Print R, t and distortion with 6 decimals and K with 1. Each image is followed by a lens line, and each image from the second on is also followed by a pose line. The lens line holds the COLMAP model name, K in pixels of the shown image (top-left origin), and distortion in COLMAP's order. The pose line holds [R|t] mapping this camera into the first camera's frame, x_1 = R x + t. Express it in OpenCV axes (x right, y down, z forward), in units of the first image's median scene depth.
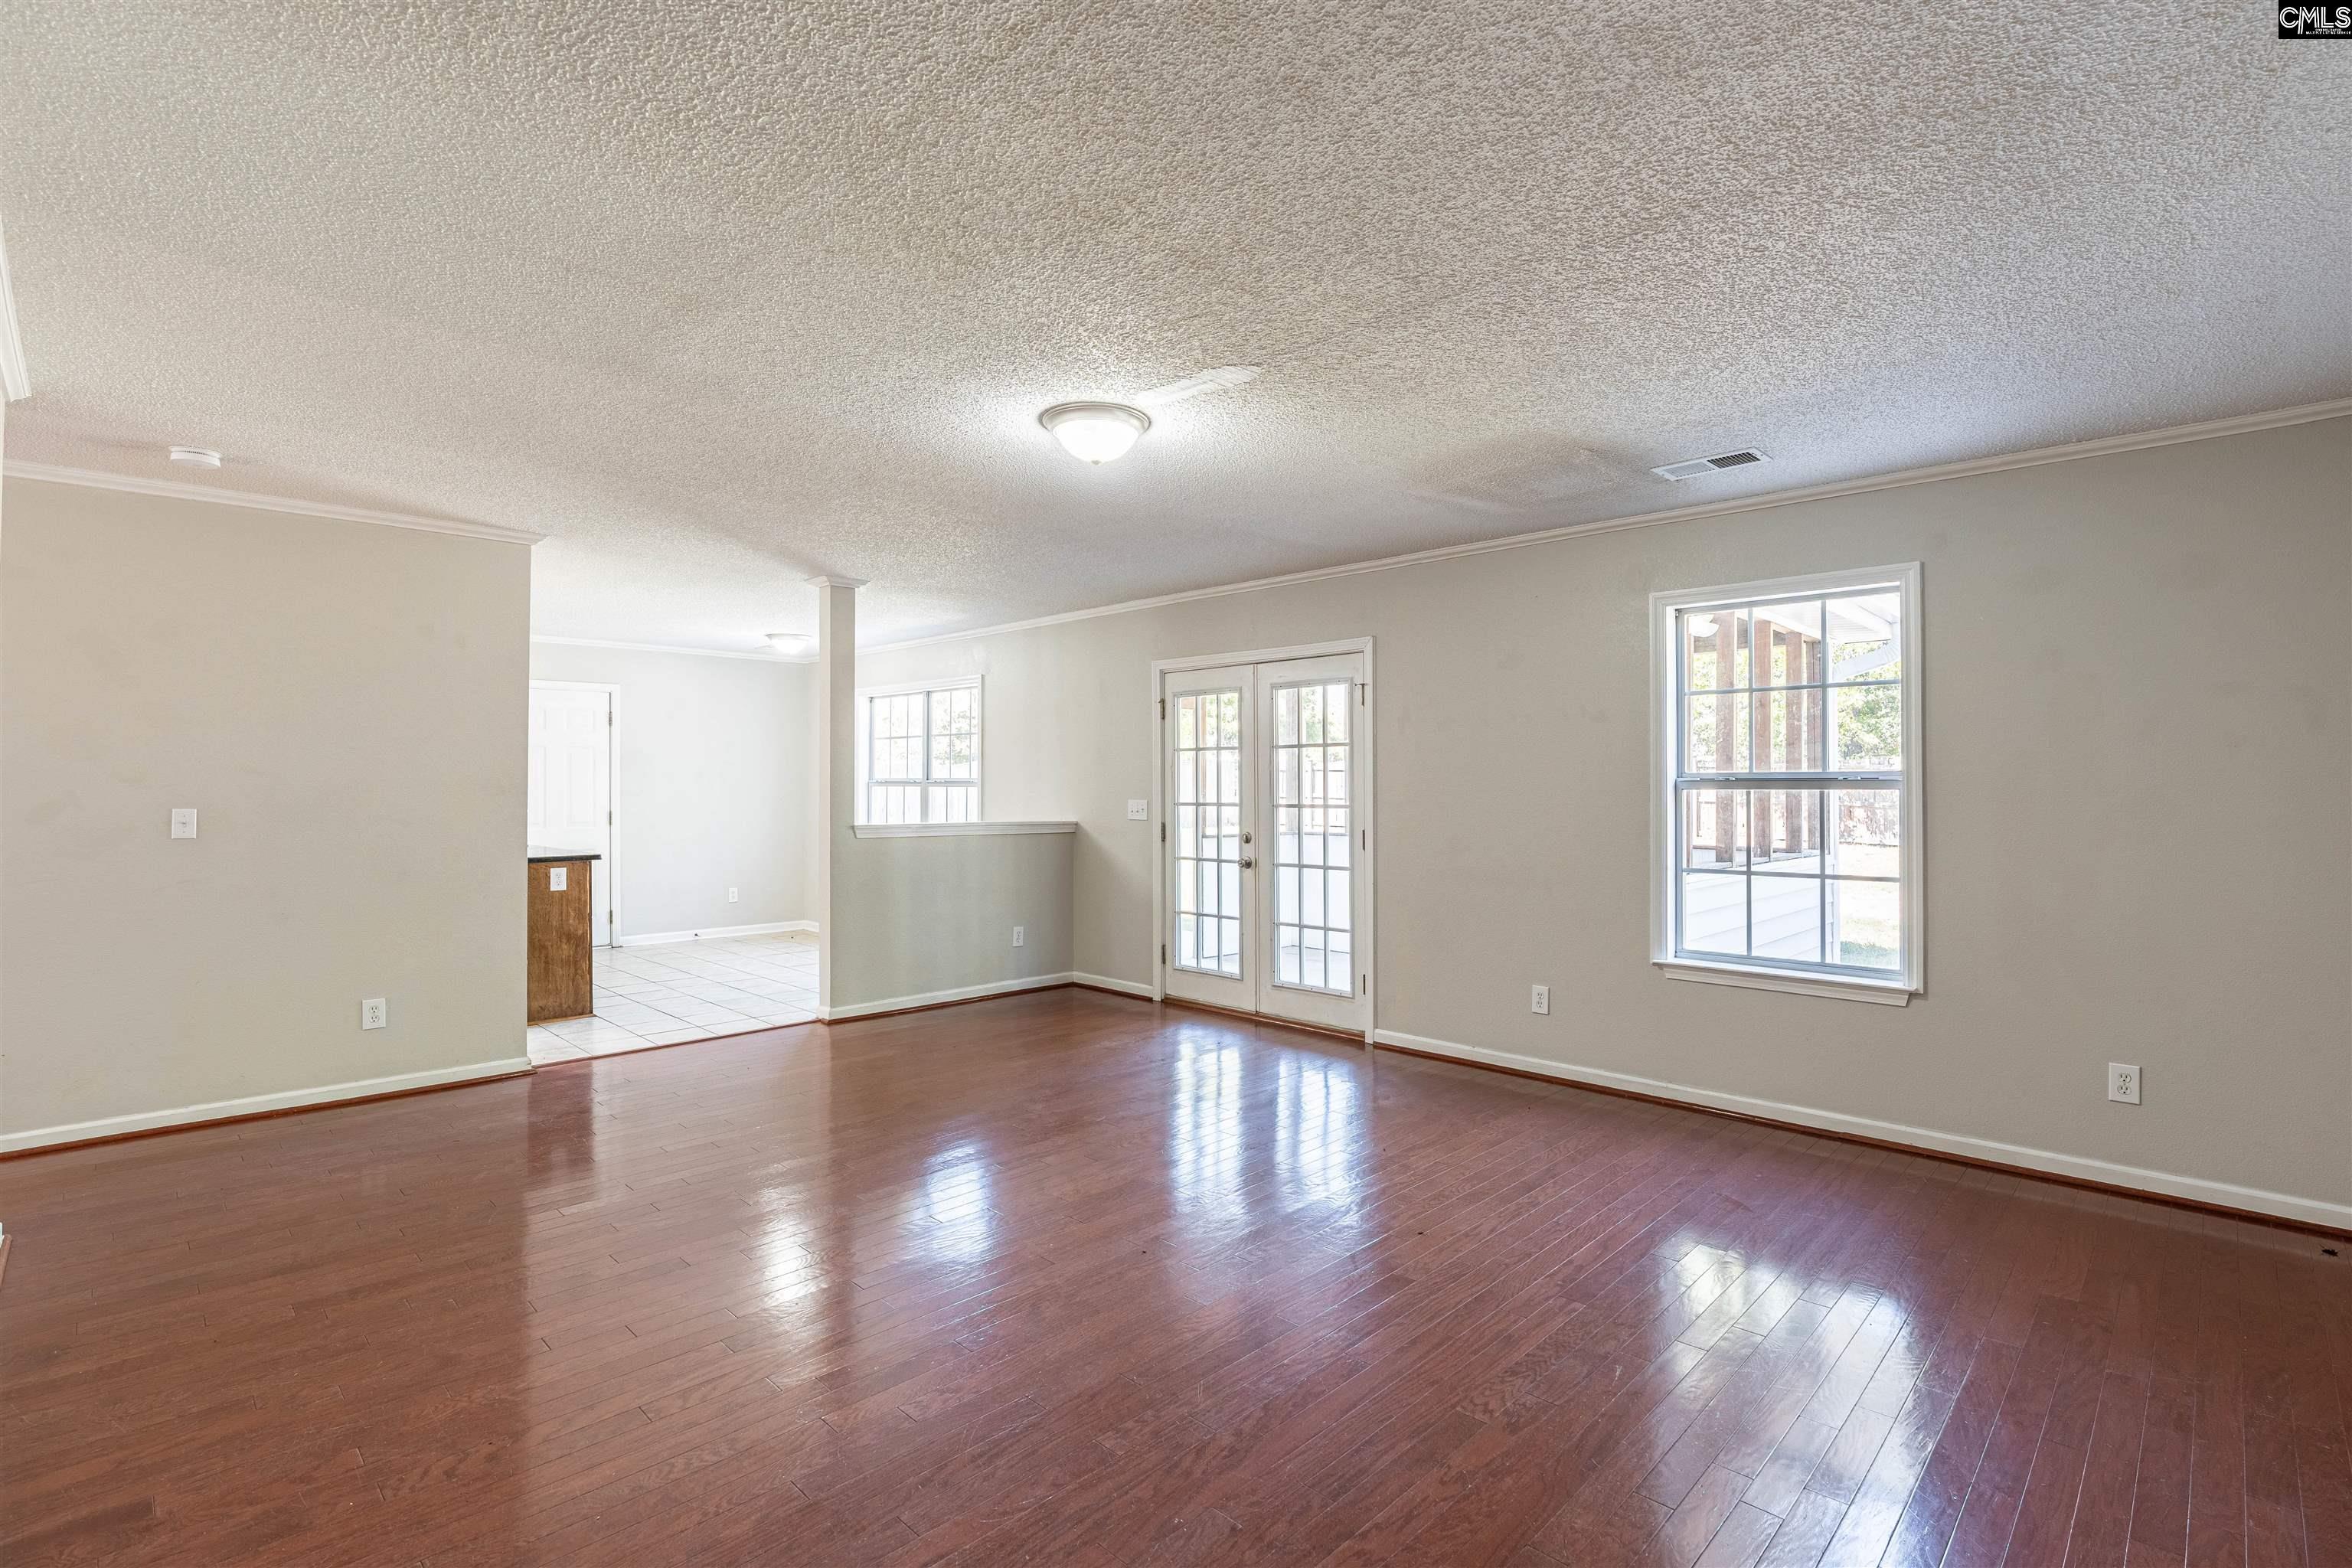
lens RADIAL K [[1095.0, 0, 1163.4], [0, 1095.0, 786.7], [0, 0, 1]] dist [-0.004223, -0.000254]
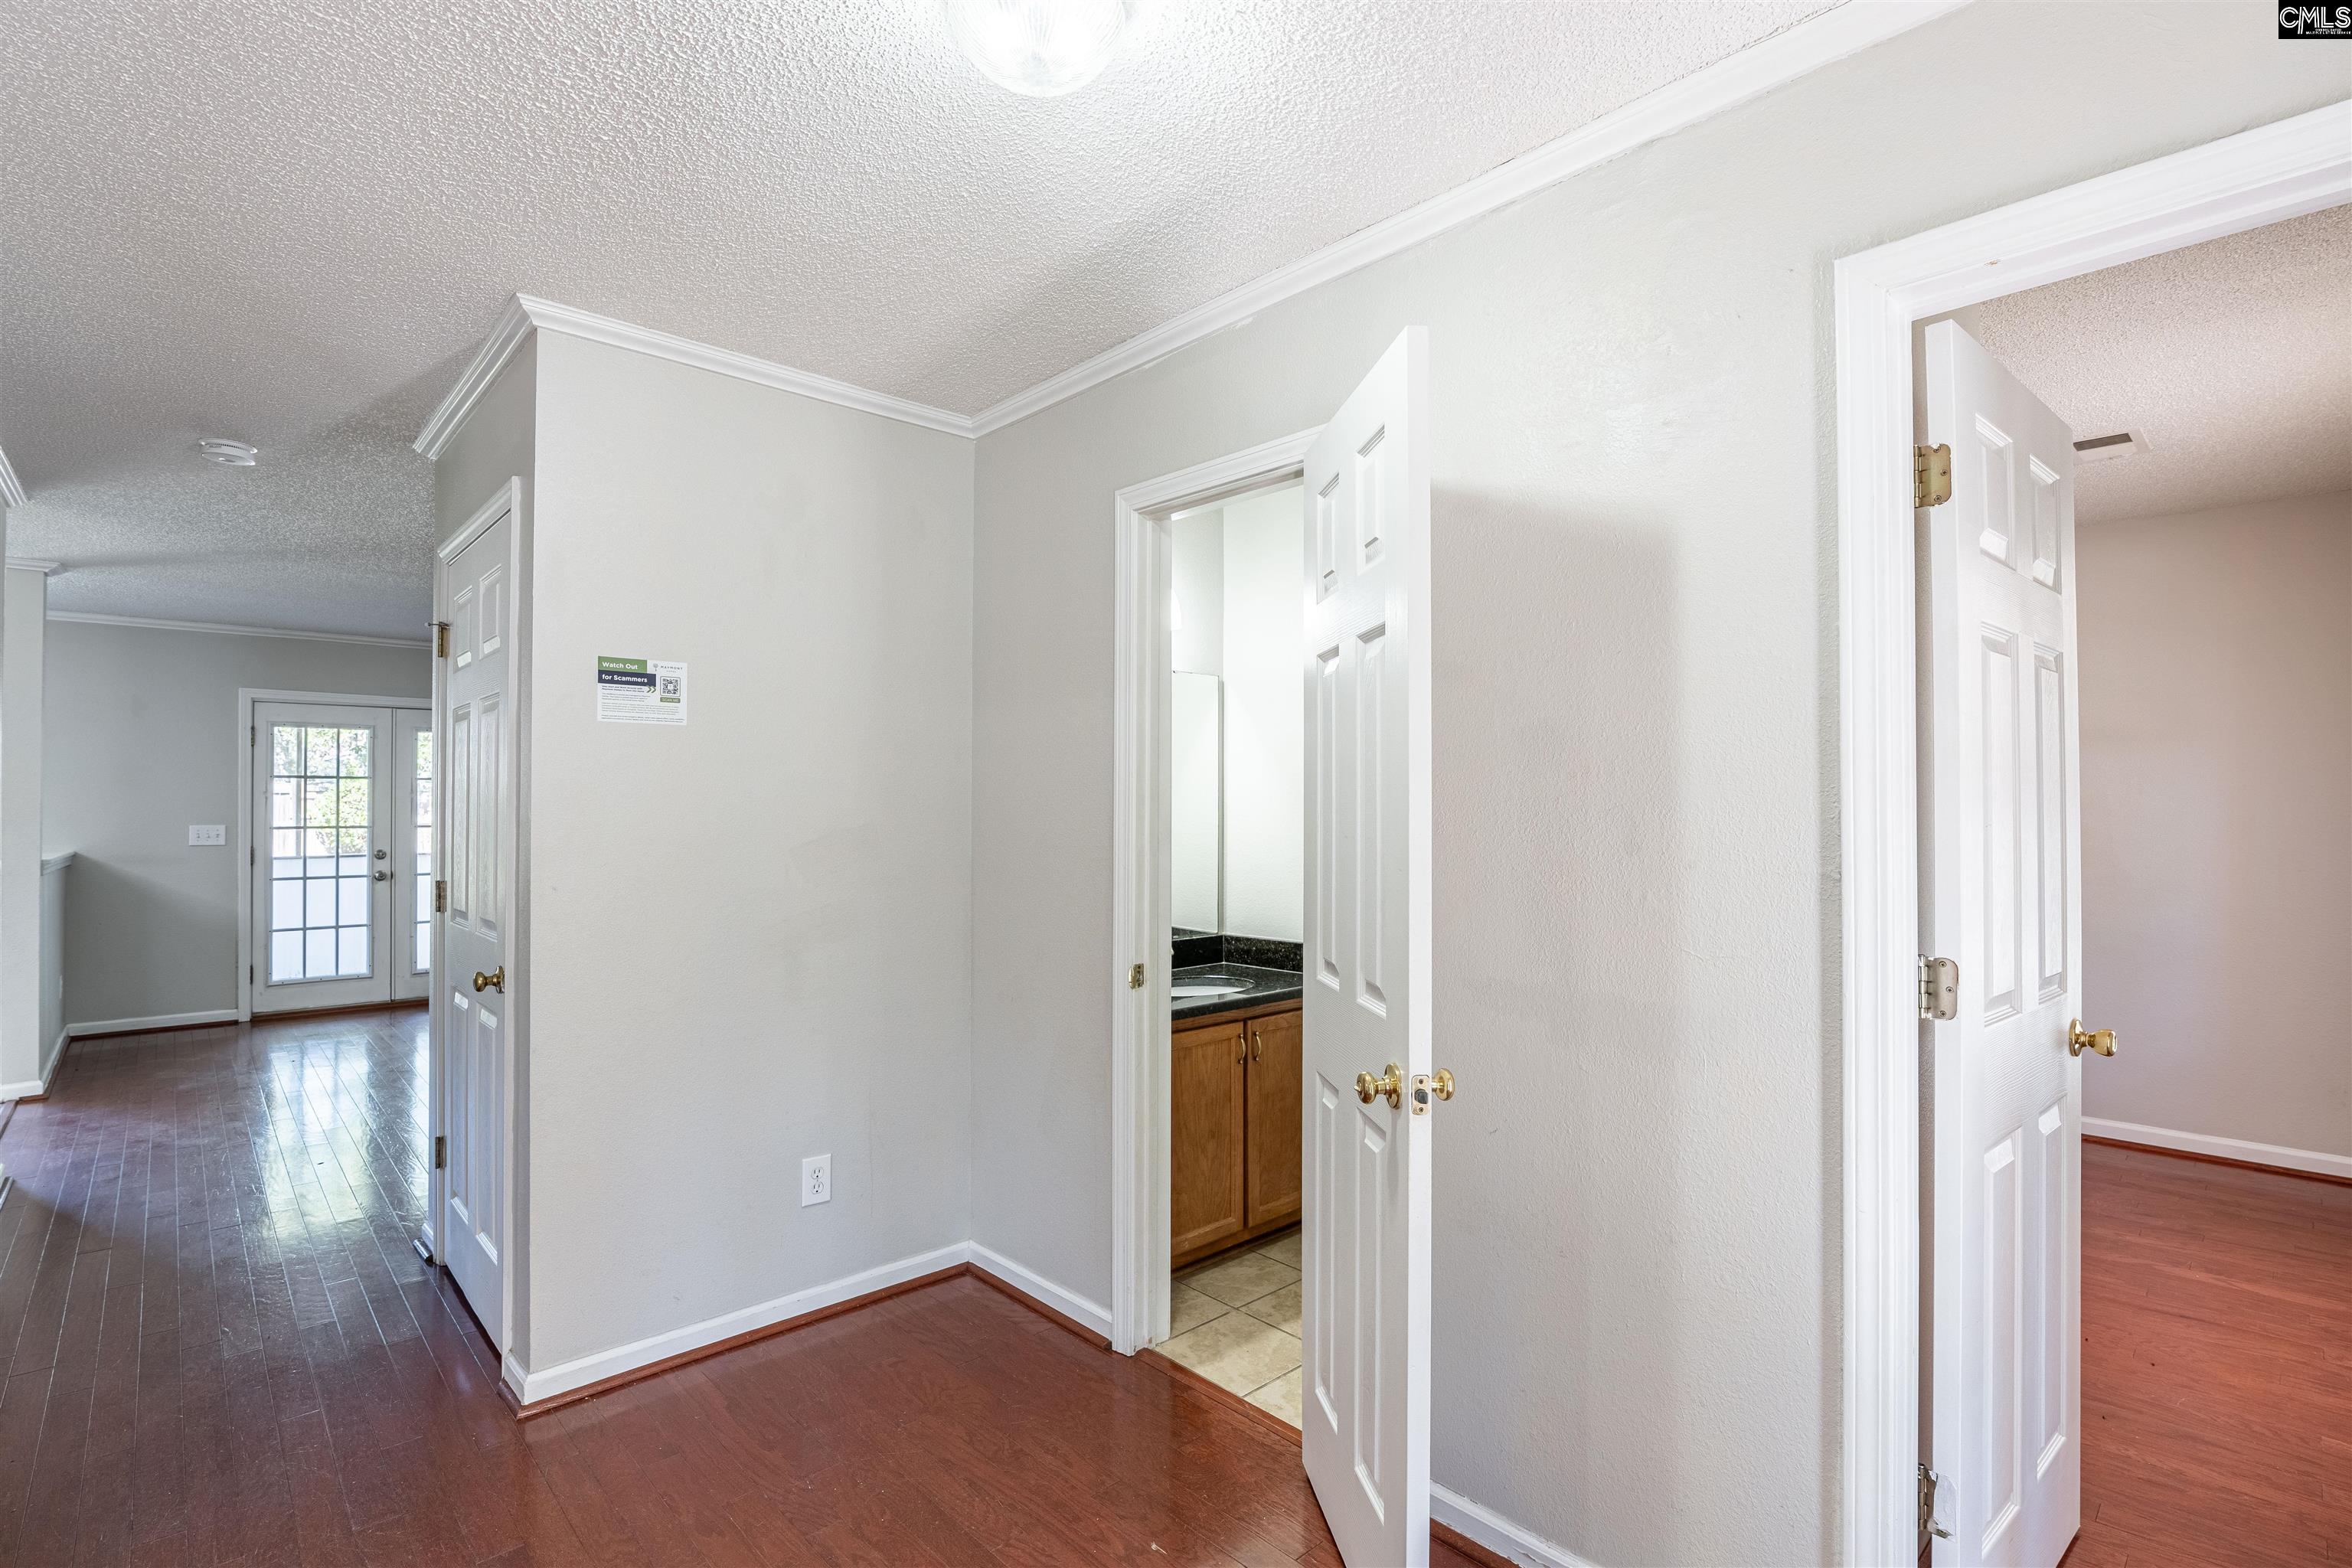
lens RADIAL K [[1095.0, 0, 1178.7], [0, 1095.0, 791.3], [0, 0, 1]] dist [-0.004223, -0.000254]
pose [[0.057617, 0.009505, 0.998294, -1.008594], [-0.001281, 0.999955, -0.009447, -0.010801], [-0.998338, -0.000734, 0.057626, 0.075524]]
